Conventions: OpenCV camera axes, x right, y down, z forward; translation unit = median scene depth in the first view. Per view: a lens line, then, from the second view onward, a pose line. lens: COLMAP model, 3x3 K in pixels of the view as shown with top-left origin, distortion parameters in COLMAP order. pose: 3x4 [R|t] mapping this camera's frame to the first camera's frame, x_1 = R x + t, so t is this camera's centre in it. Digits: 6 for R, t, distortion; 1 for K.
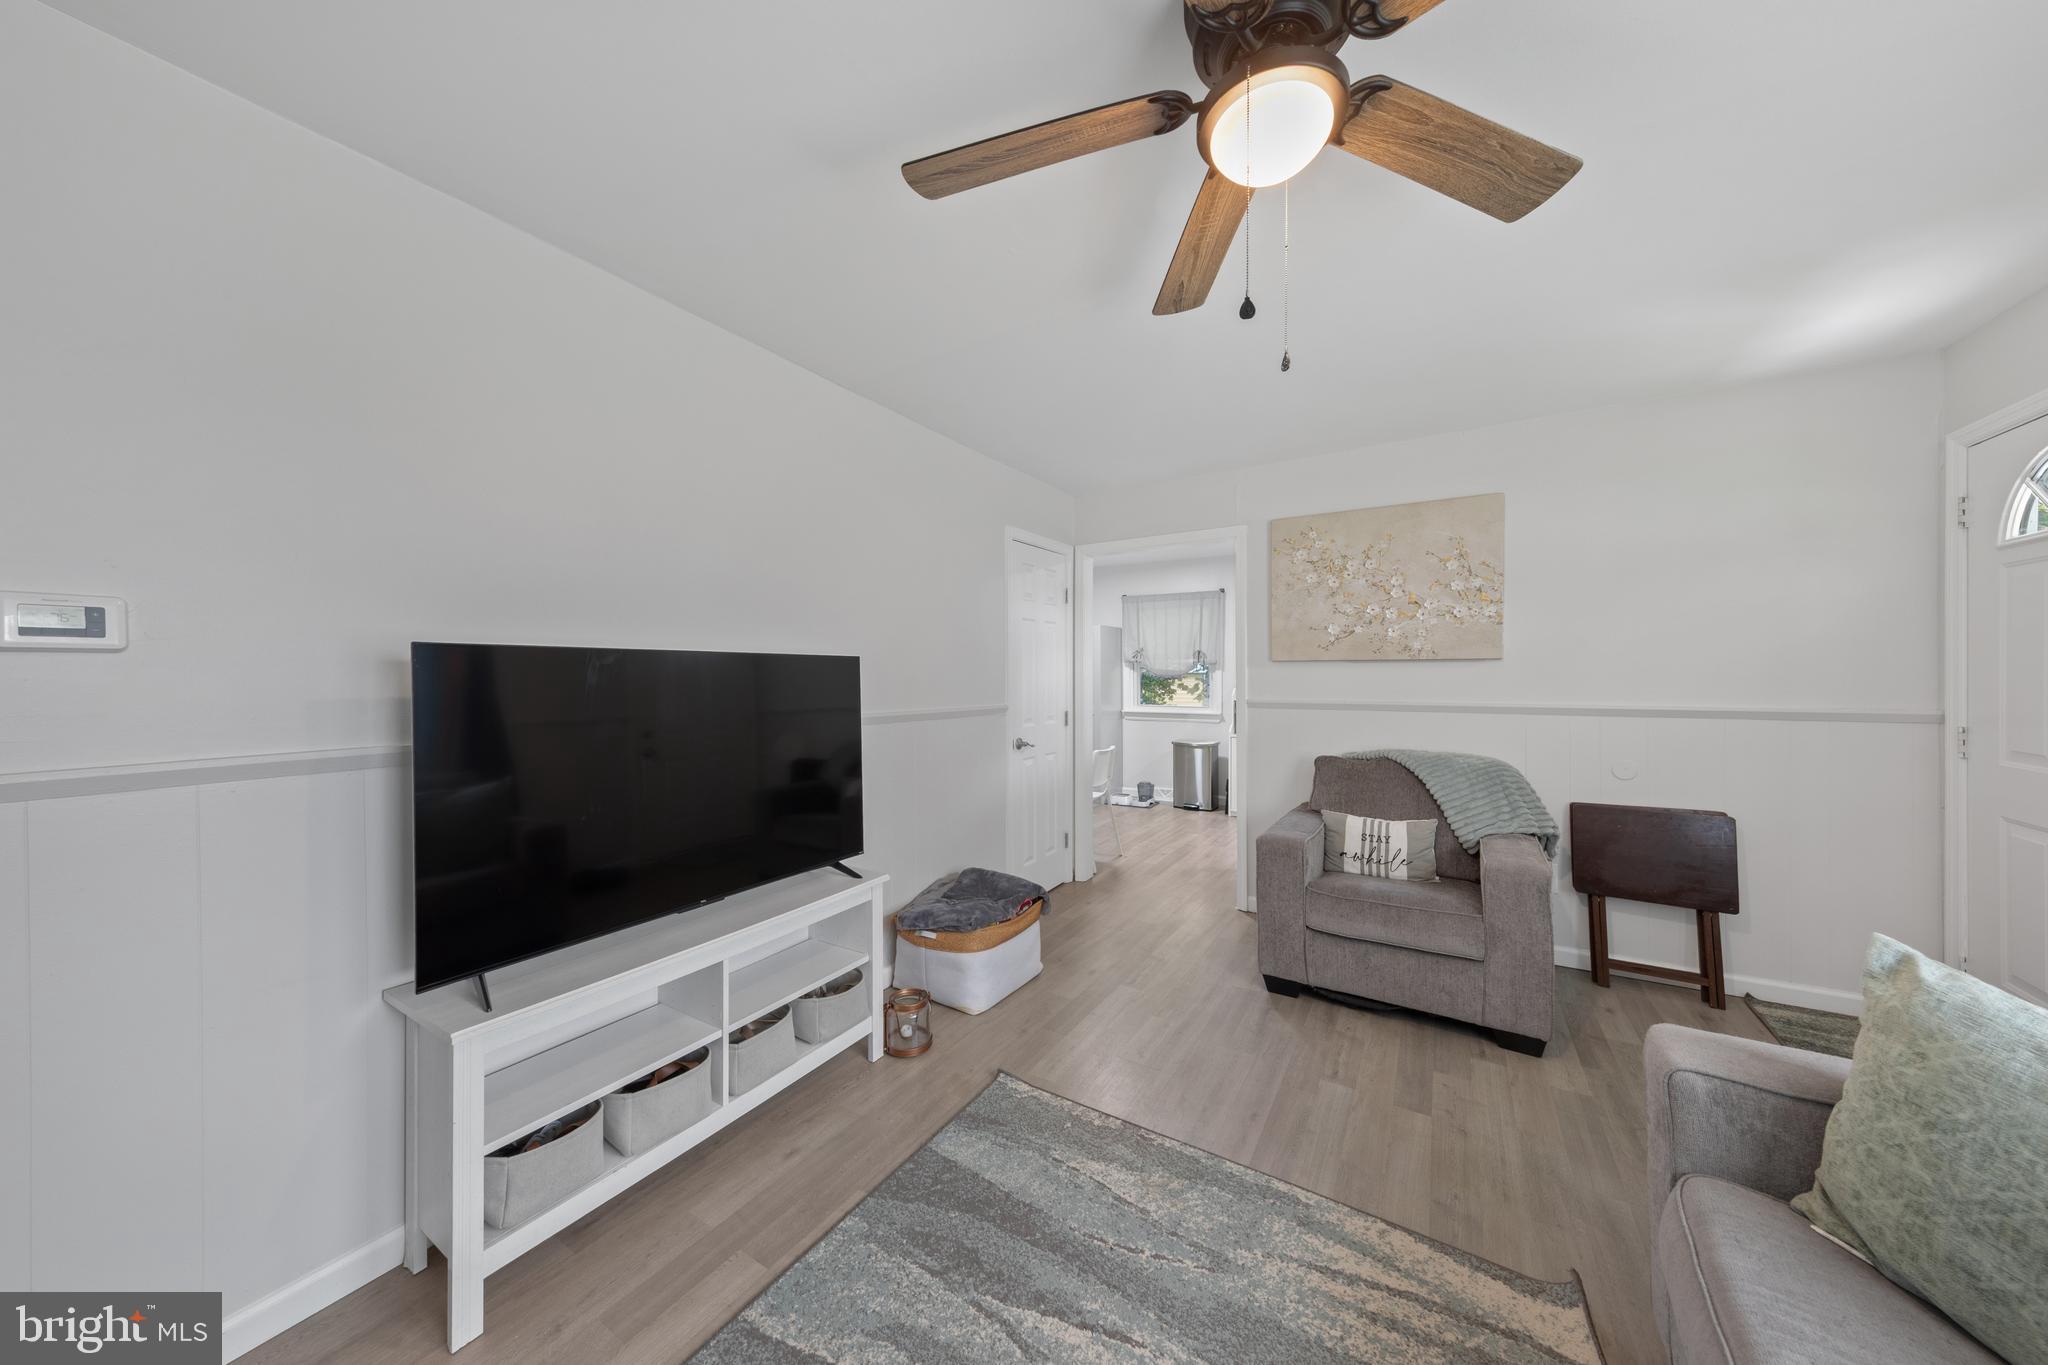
lens RADIAL K [[650.3, 0, 1039.3], [0, 650.3, 673.8], [0, 0, 1]] dist [0.008719, -0.000691]
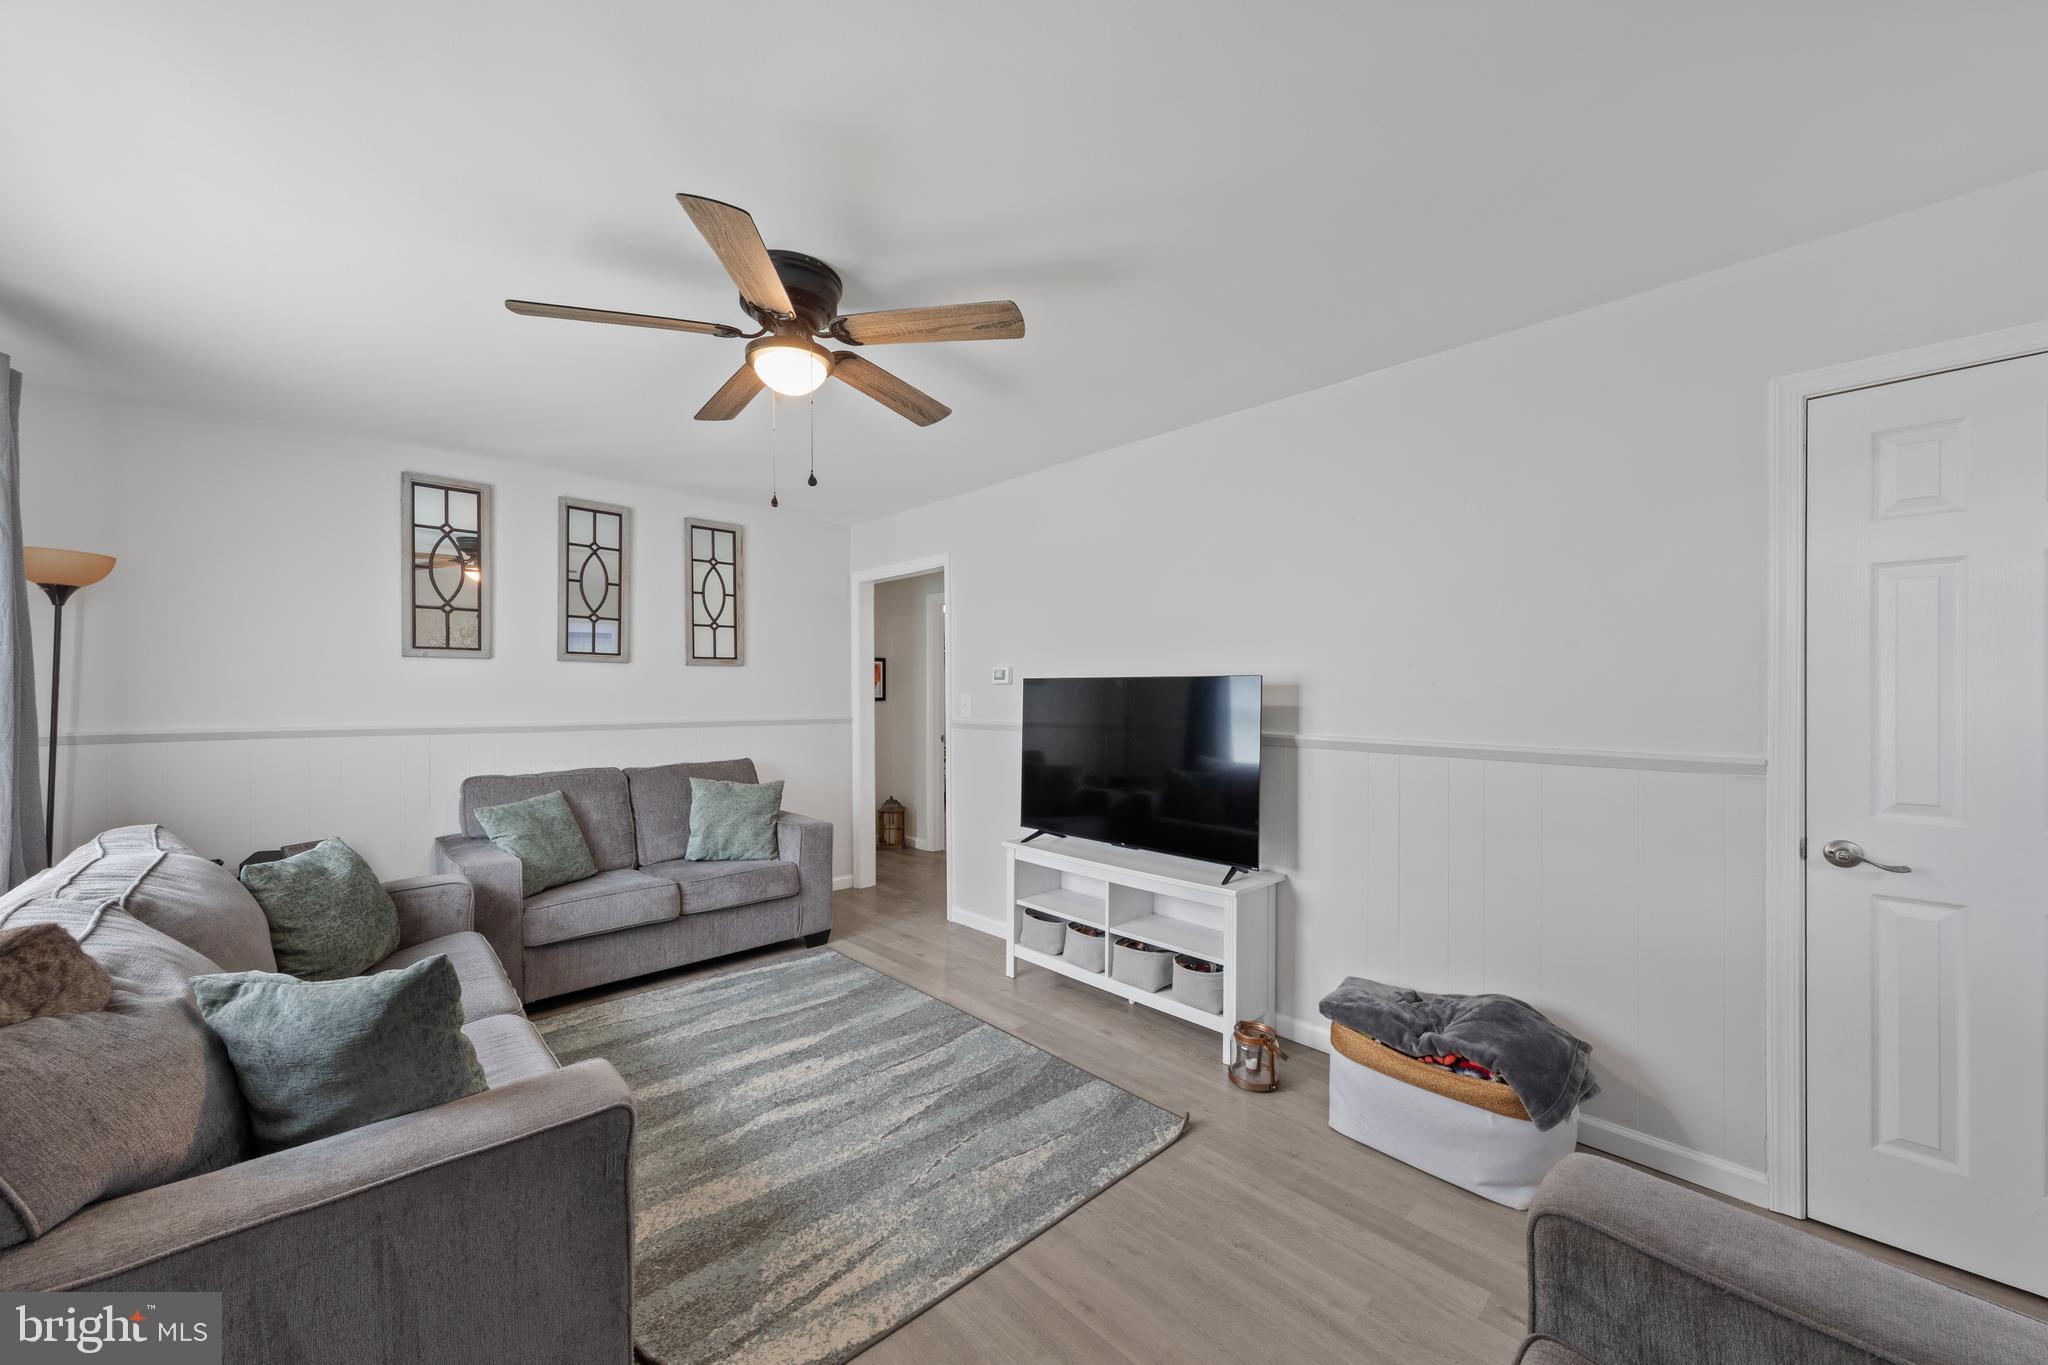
lens RADIAL K [[745.1, 0, 1013.6], [0, 745.1, 689.1], [0, 0, 1]] dist [-0.002848, -0.000377]
pose [[-0.247881, -0.004951, -0.968778, 1.527816], [-0.005933, 0.999976, -0.003592, 0.003410], [0.968772, 0.004858, -0.247904, 1.500660]]
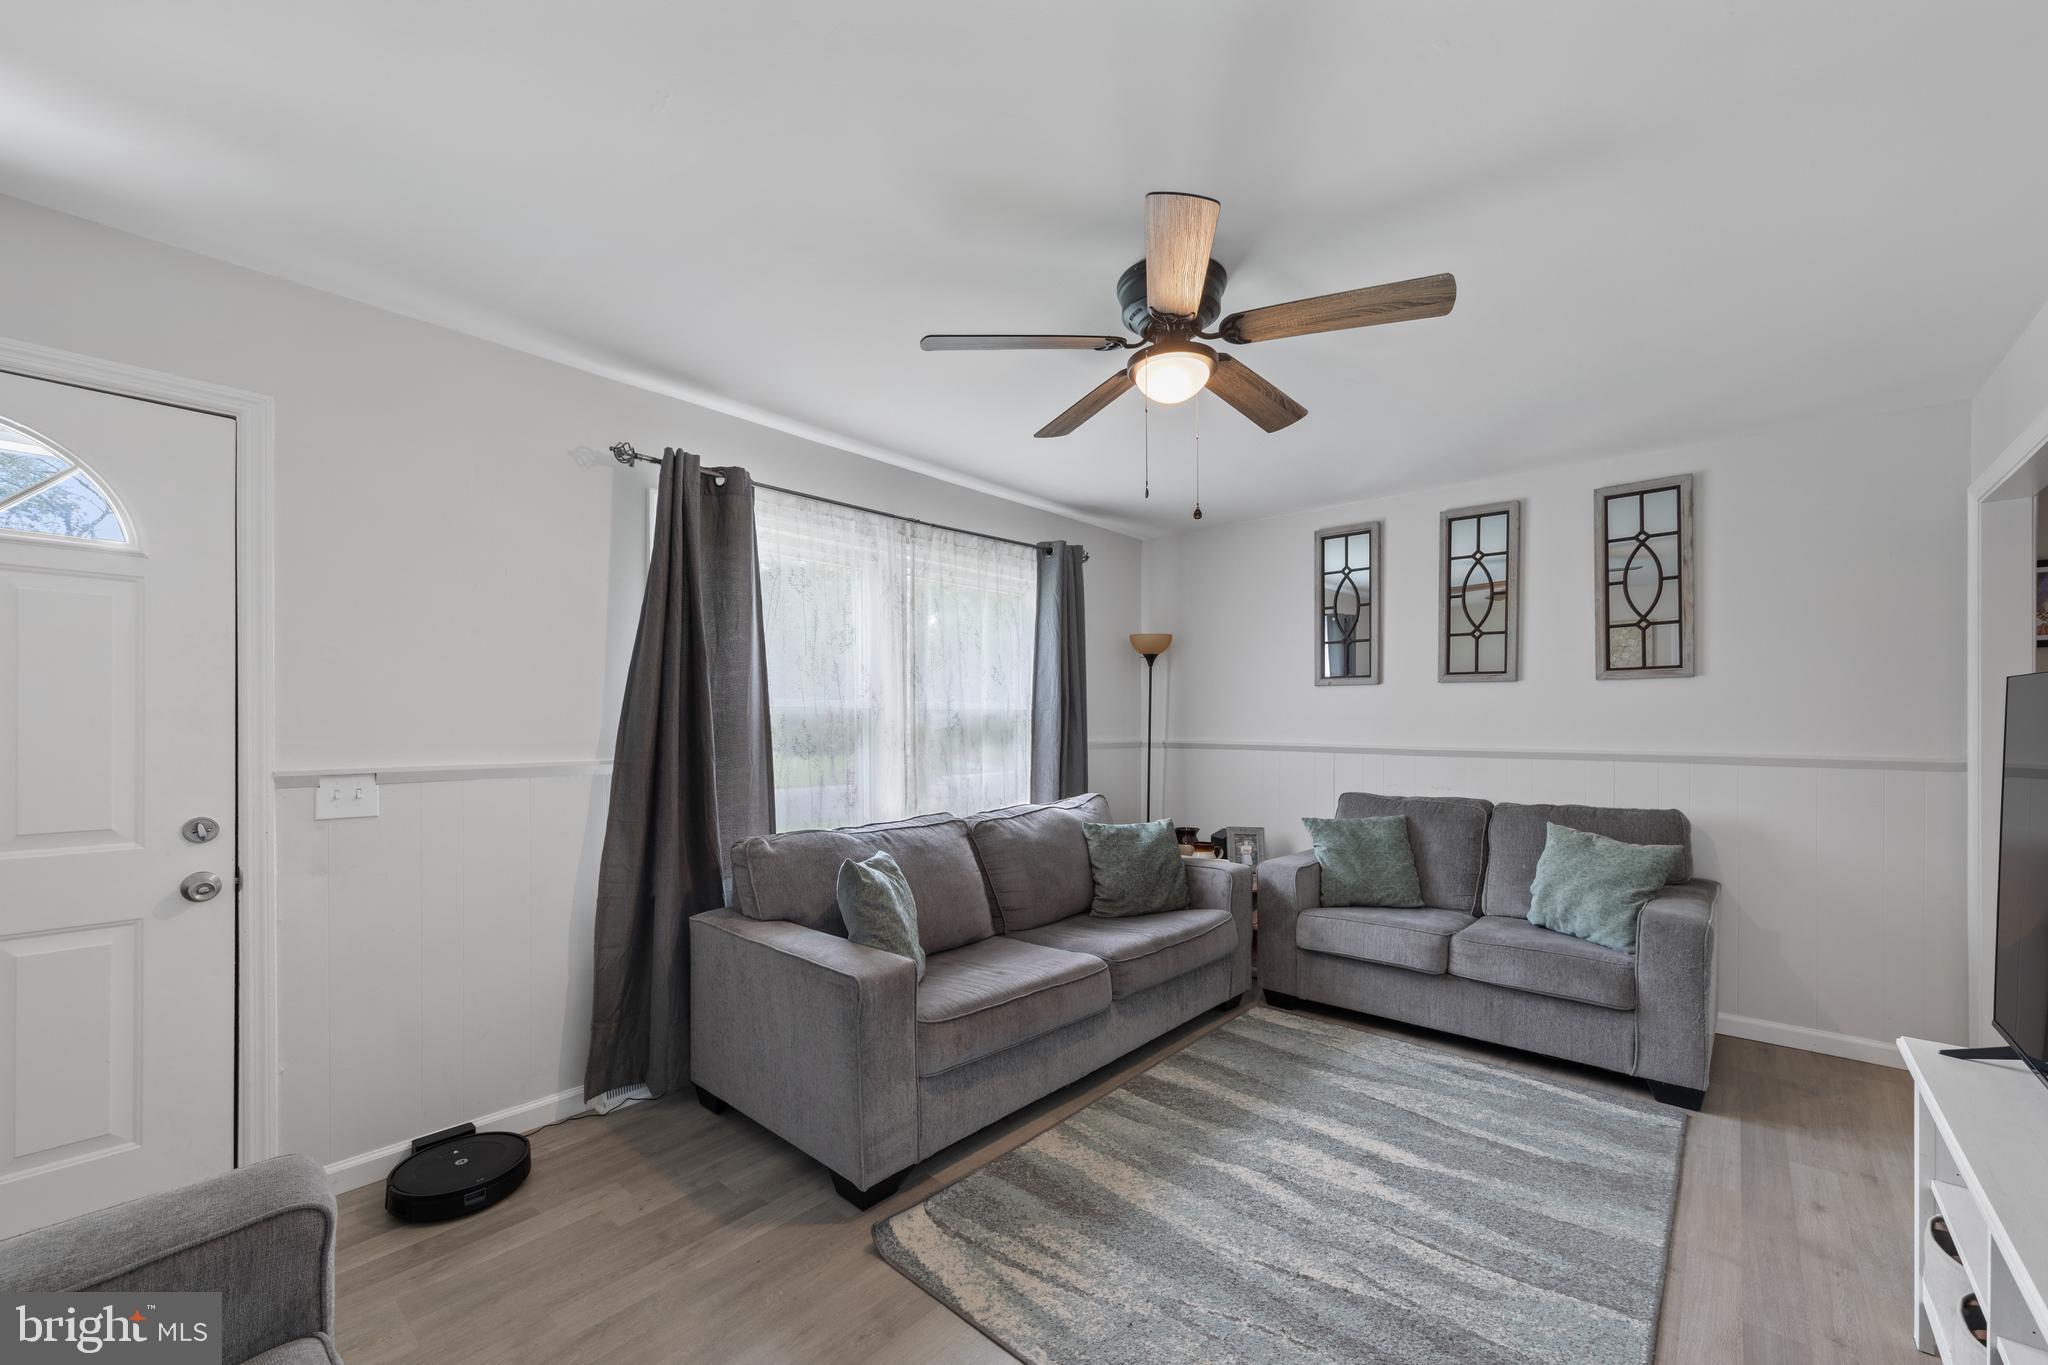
lens RADIAL K [[820.1, 0, 1054.3], [0, 820.1, 721.8], [0, 0, 1]] dist [0.007853, 0.000844]
pose [[-0.990353, 0.001961, 0.138555, 0.275786], [0.003356, 0.999946, 0.009833, 0.004300], [-0.138528, 0.010203, -0.990306, 2.250355]]
